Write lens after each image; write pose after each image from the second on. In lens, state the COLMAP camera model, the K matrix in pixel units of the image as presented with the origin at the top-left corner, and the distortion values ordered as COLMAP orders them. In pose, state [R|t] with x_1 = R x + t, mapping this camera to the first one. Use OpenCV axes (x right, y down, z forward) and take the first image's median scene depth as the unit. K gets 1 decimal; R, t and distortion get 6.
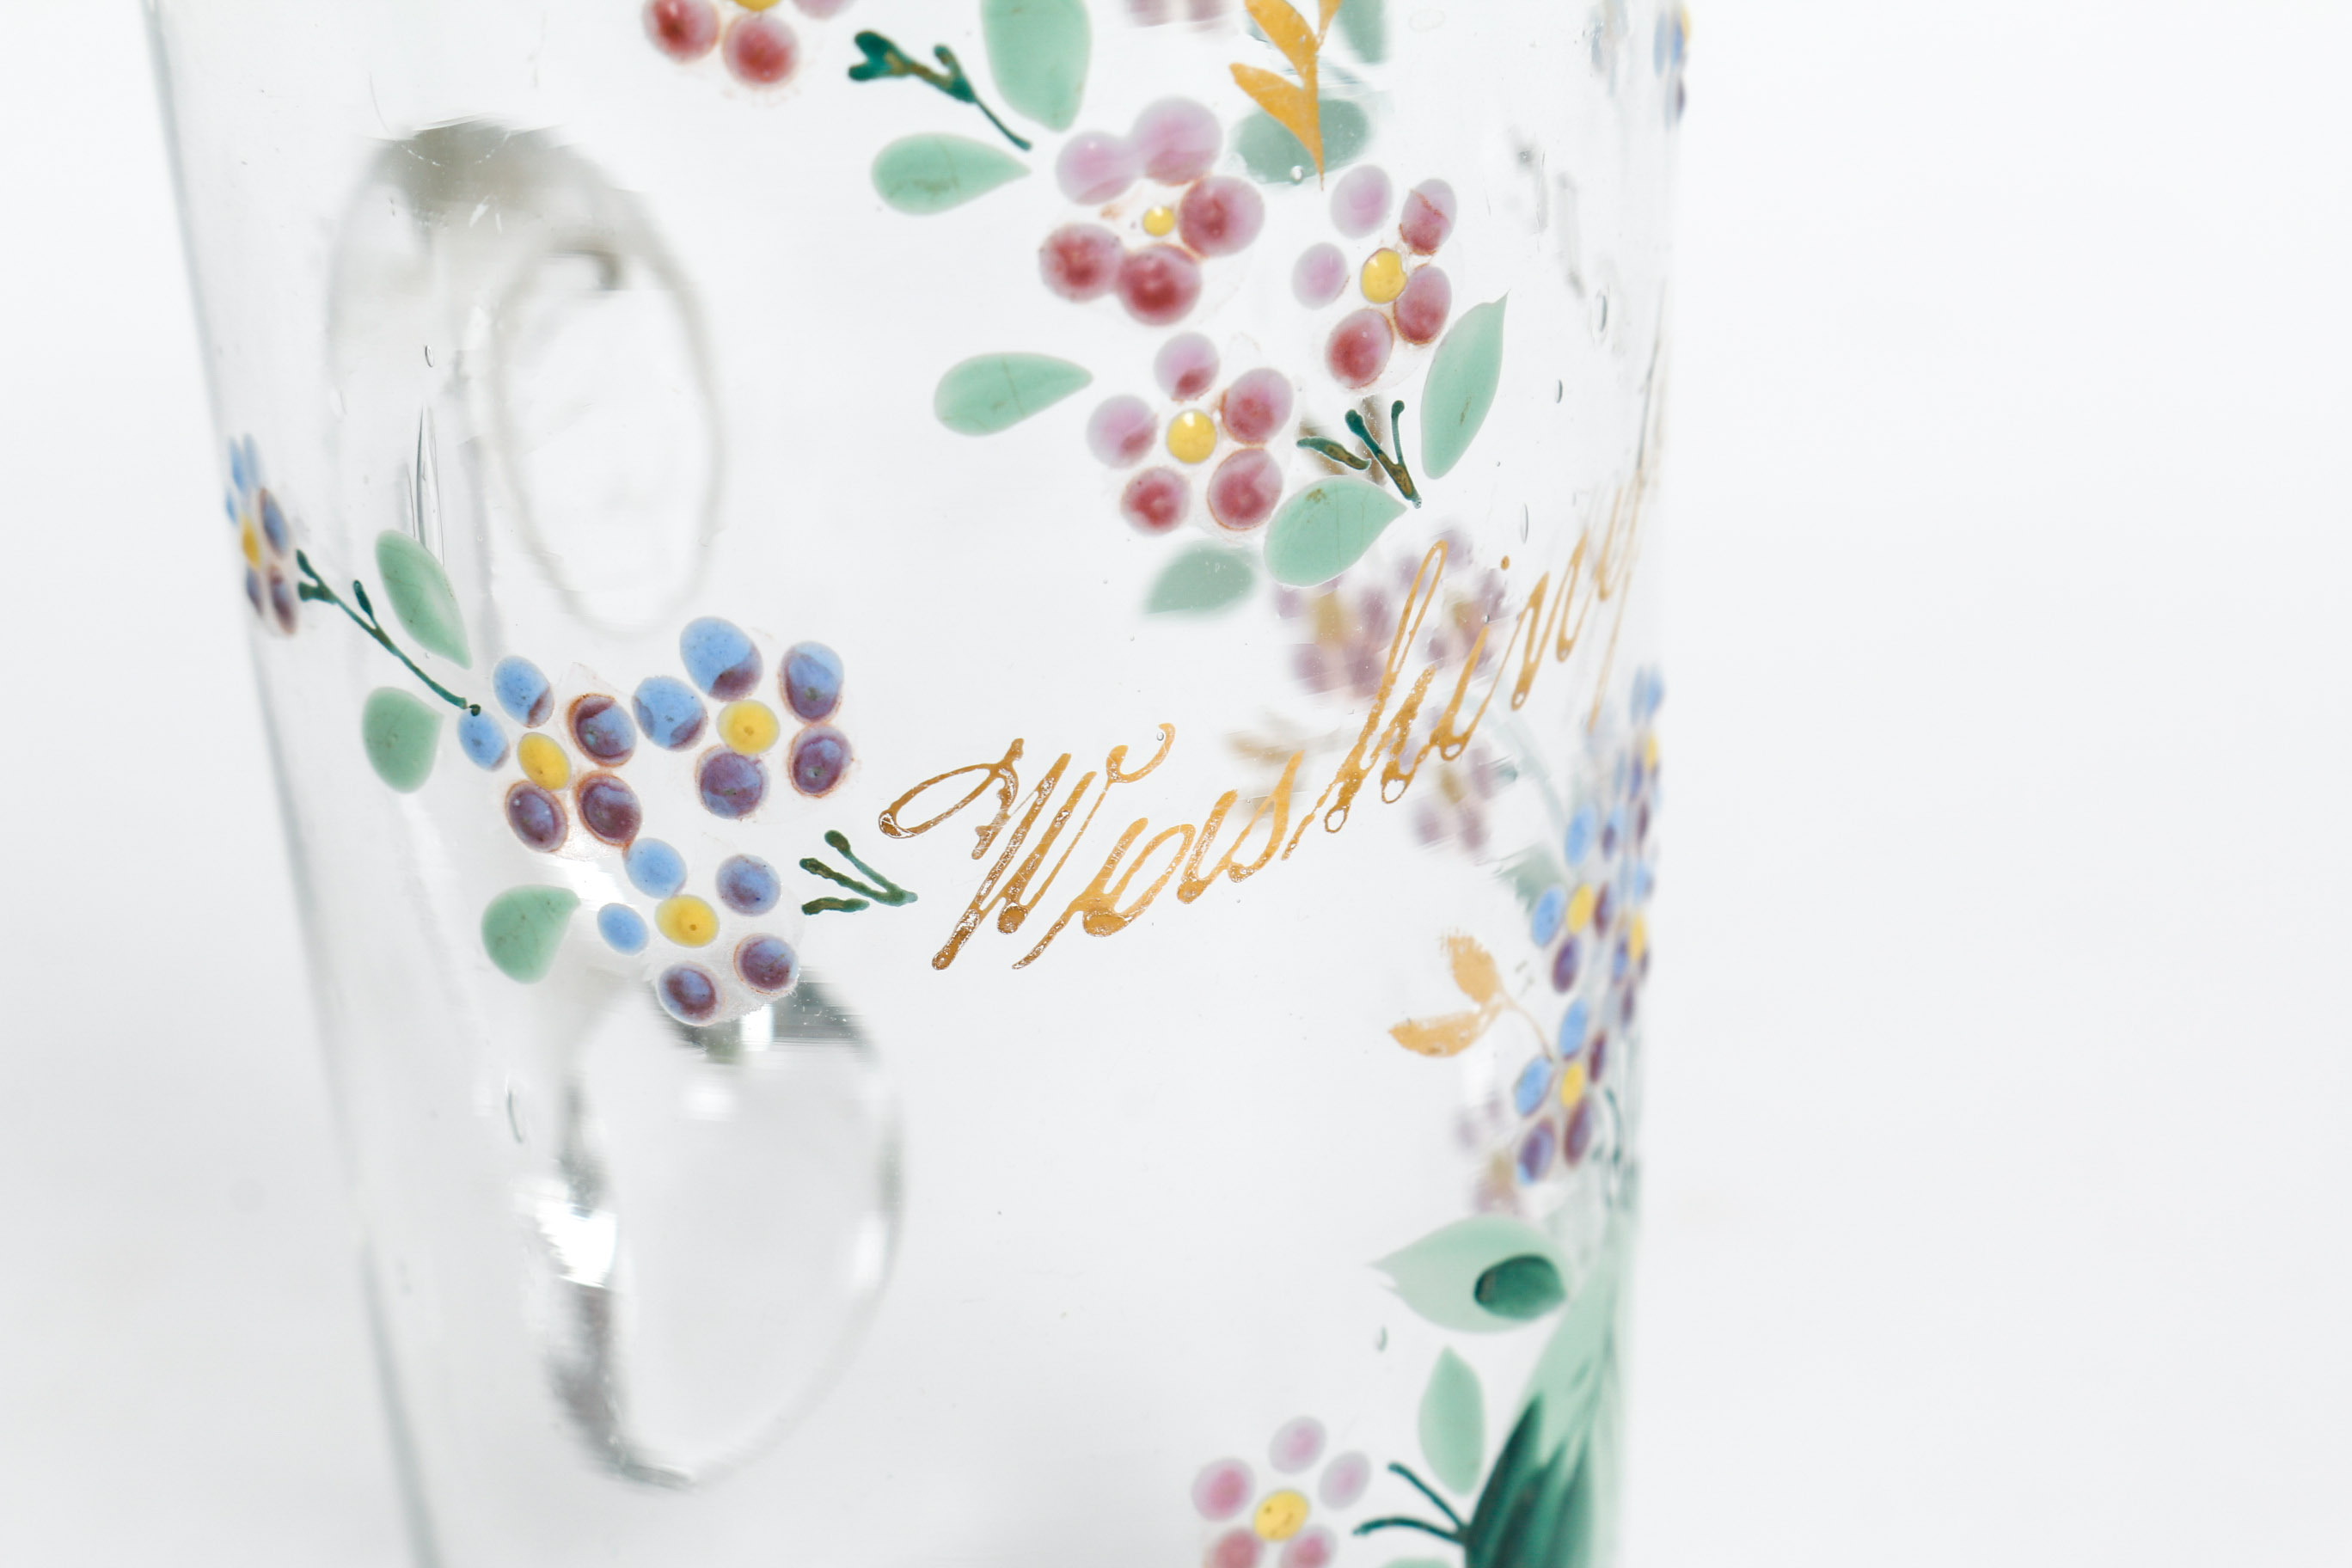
lens RADIAL K [[5712.8, 0, 1183.3], [0, 5712.8, 763.6], [0, 0, 1]] dist [0.008082, 0.000000]
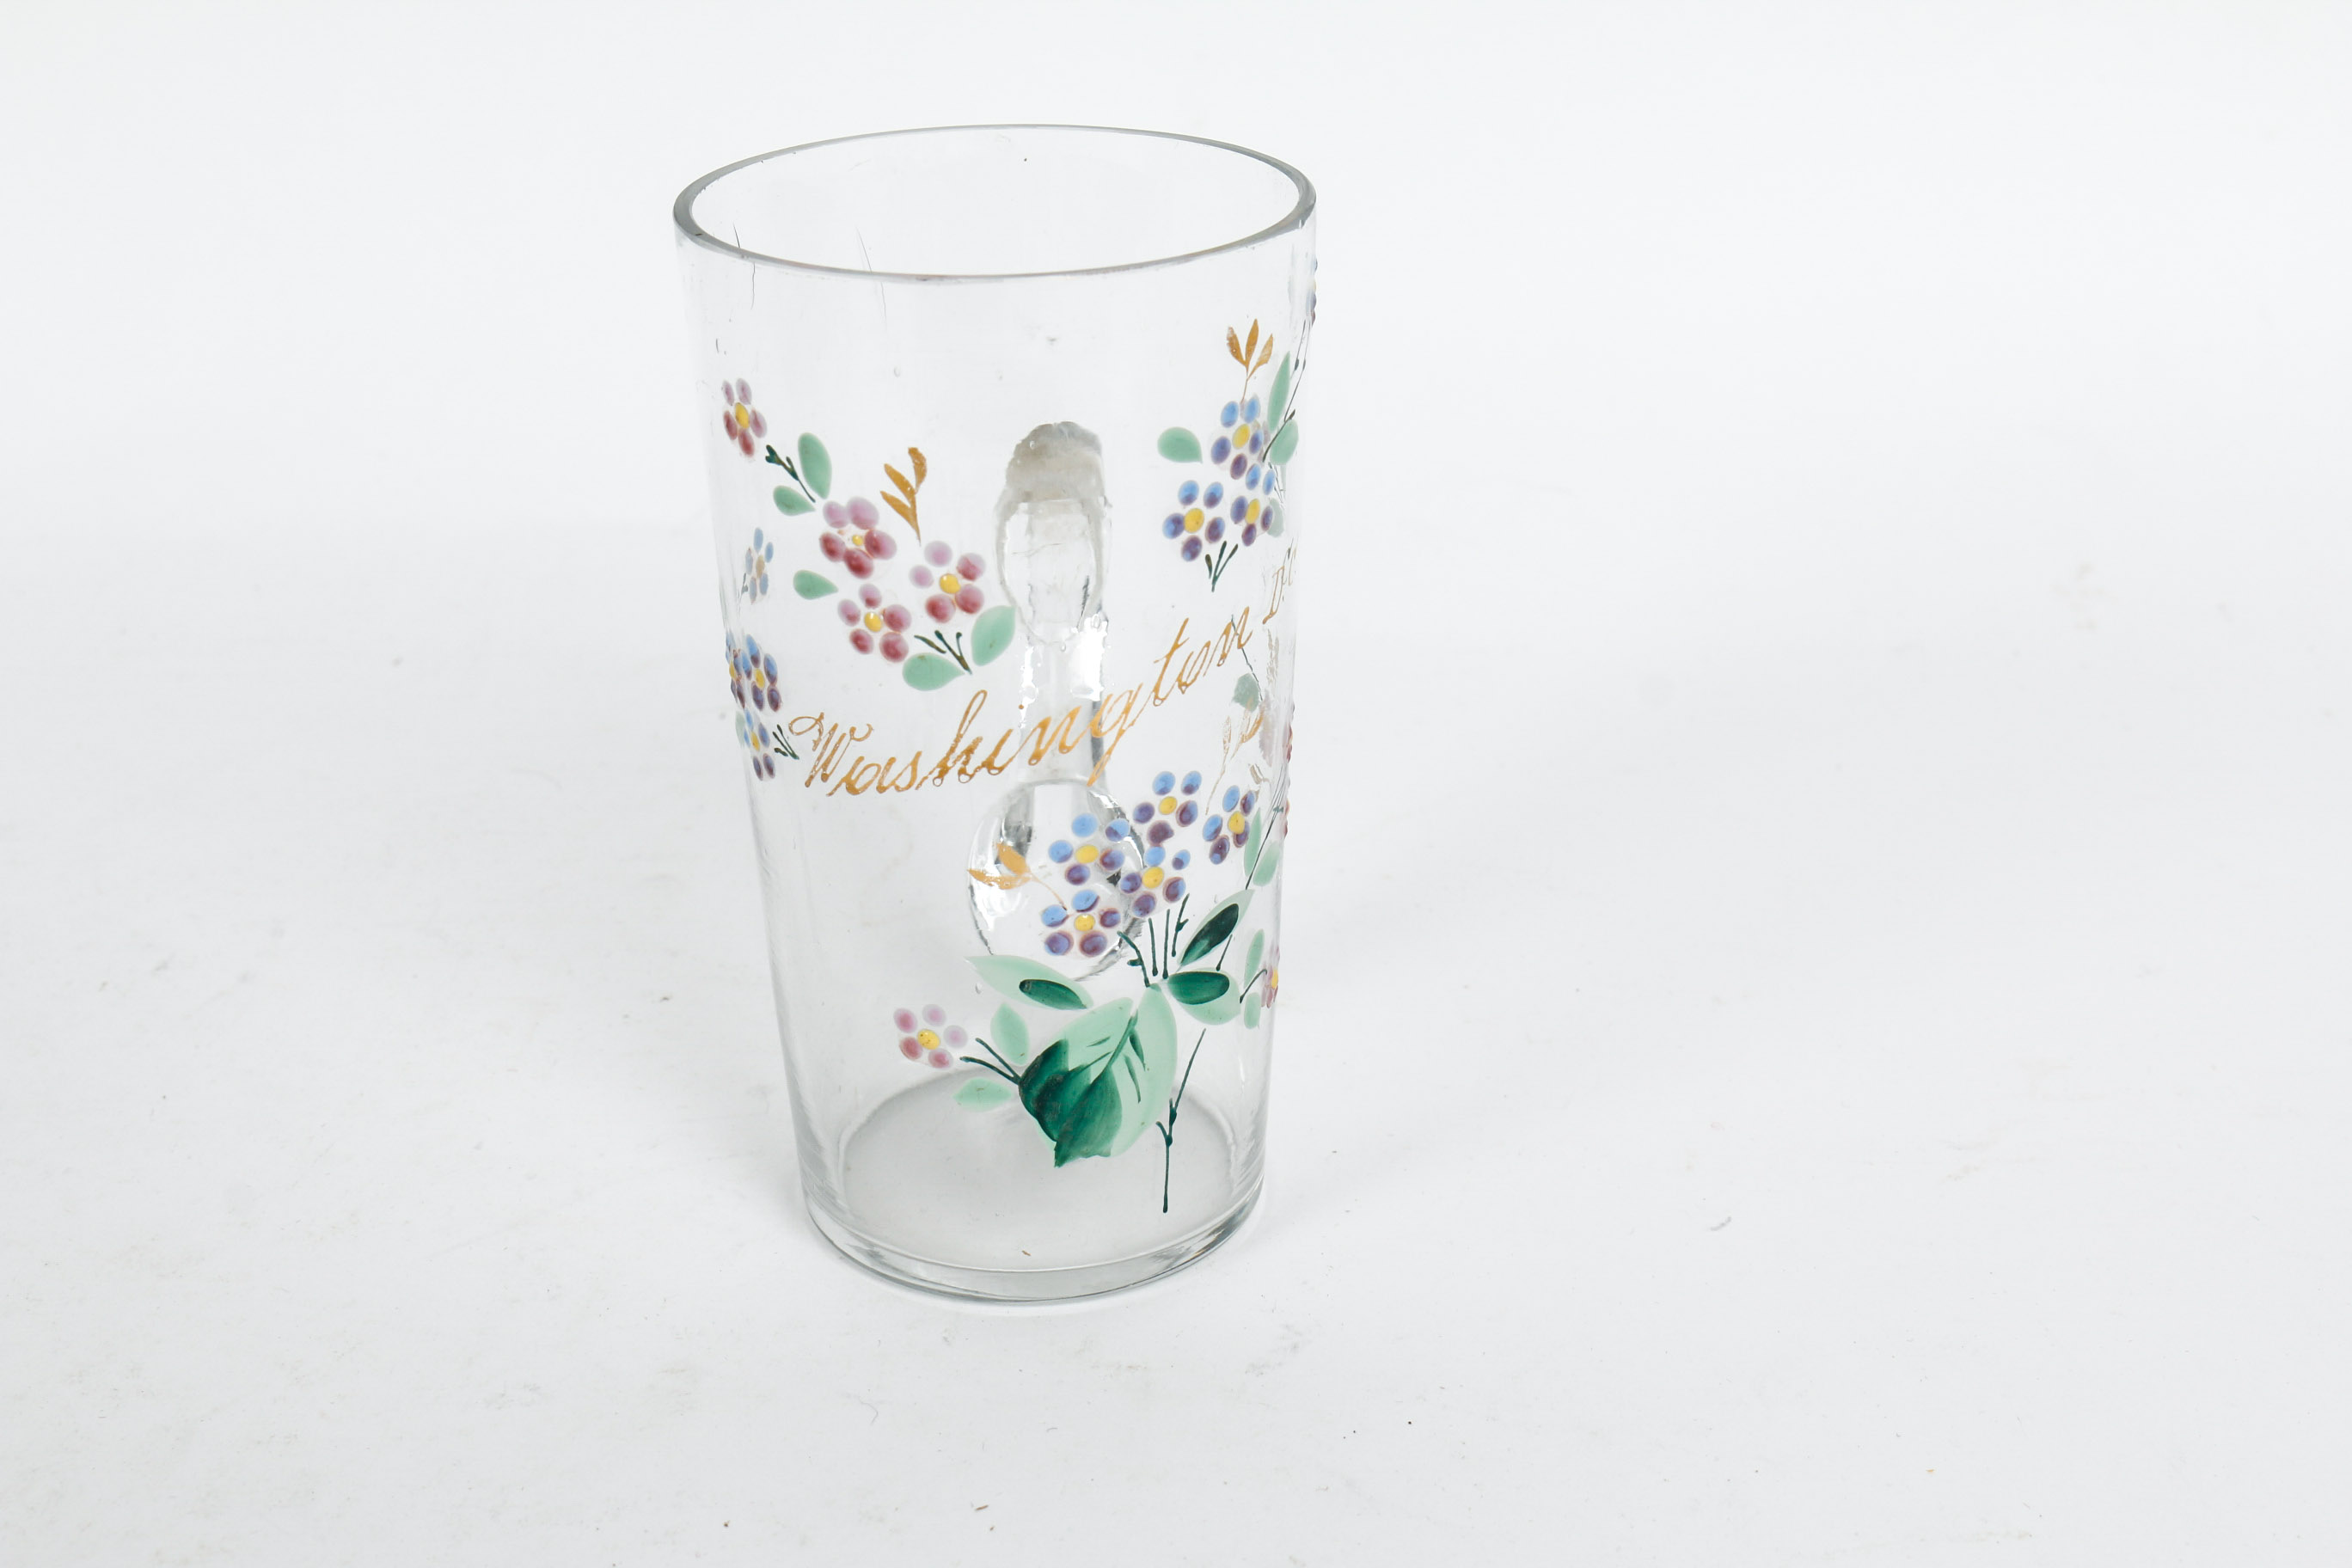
lens RADIAL K [[3605.4, 0, 1173.2], [0, 3605.4, 788.5], [0, 0, 1]] dist [-0.132560, 0.000000]
pose [[0.723597, 0.313771, -0.614781, 1.128180], [-0.265417, 0.948703, 0.171801, -0.301267], [0.637151, 0.038859, 0.769759, -0.187494]]
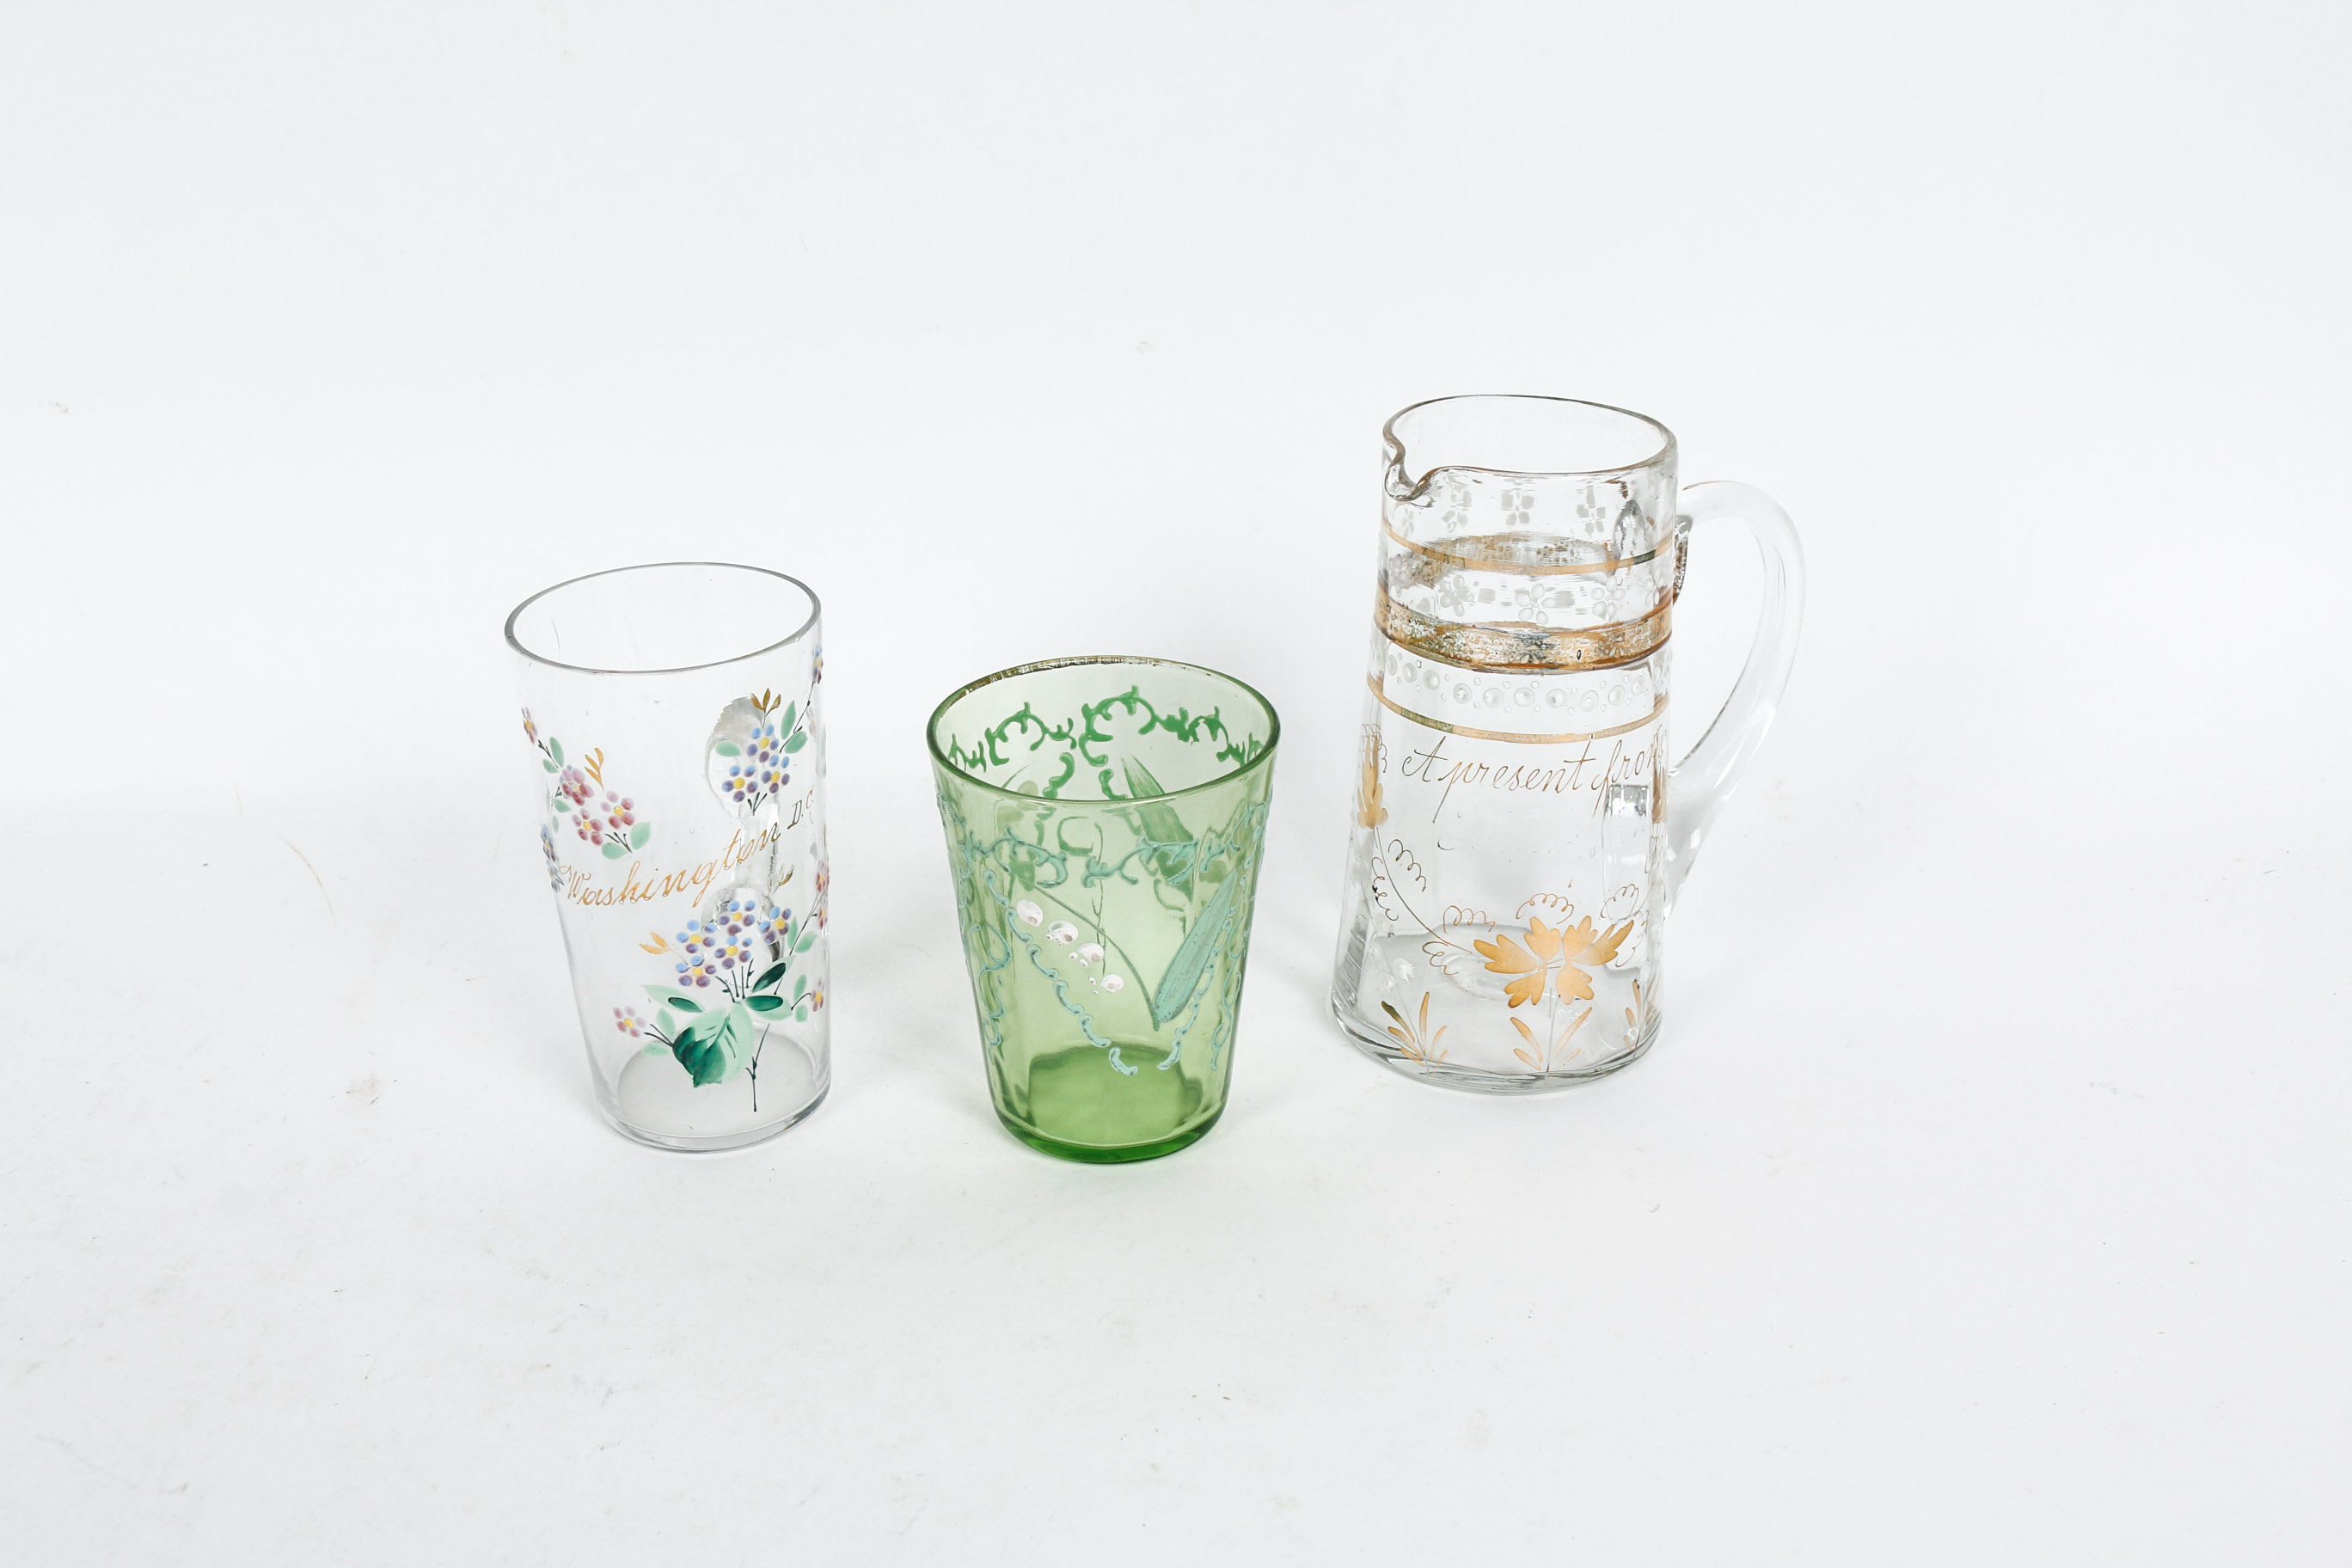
lens RADIAL K [[2590.4, 0, 1173.1], [0, 2590.4, 778.0], [0, 0, 1]] dist [-0.092921, 0.000000]
pose [[0.659917, 0.351996, -0.663783, 1.963213], [-0.286257, 0.934625, 0.211031, -0.769432], [0.694670, 0.050750, 0.717536, -0.381707]]
